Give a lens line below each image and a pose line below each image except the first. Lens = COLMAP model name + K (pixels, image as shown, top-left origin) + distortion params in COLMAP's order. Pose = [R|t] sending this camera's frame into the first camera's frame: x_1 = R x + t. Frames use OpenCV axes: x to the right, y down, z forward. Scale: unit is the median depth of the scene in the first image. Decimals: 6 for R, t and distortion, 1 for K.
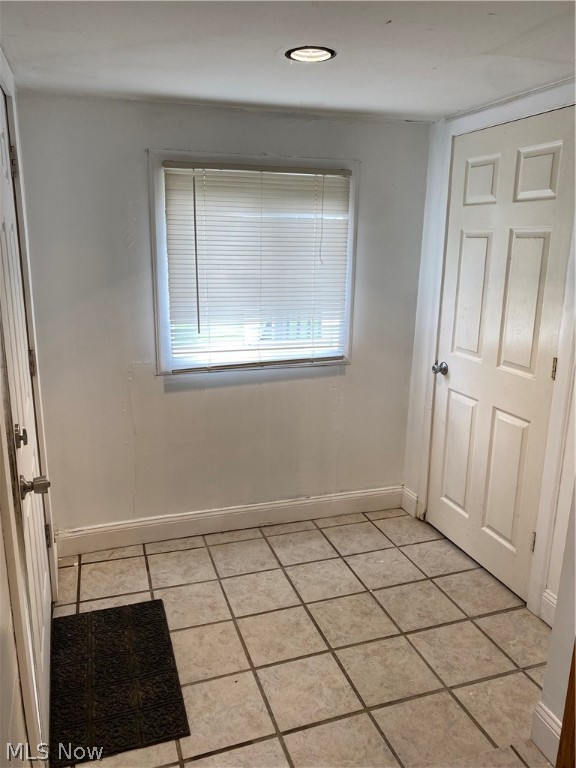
lens RADIAL K [[589.7, 0, 286.6], [0, 589.7, 380.6], [0, 0, 1]] dist [0.040282, -0.043616]
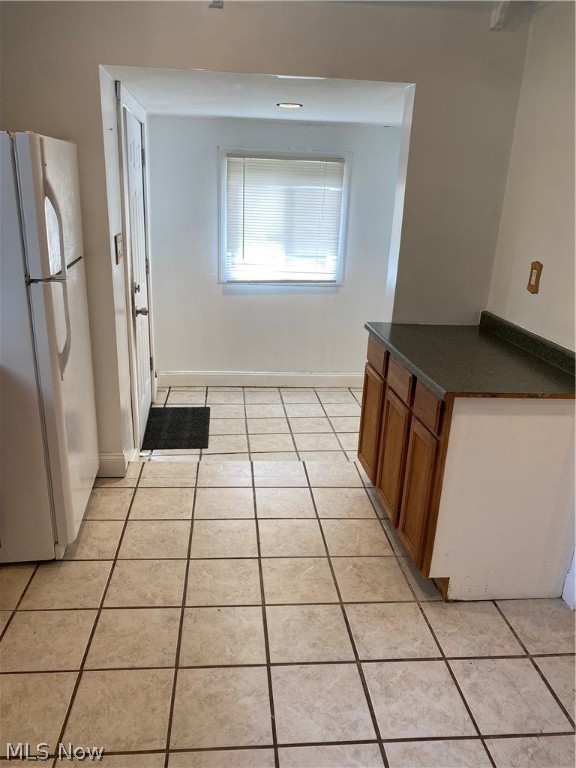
lens RADIAL K [[589.7, 0, 288.3], [0, 589.7, 388.0], [0, 0, 1]] dist [0.040282, -0.043616]
pose [[0.976945, 0.090277, -0.193462, 0.340262], [-0.074983, 0.993557, 0.084983, 0.134621], [0.199888, -0.068518, 0.977420, -0.647305]]
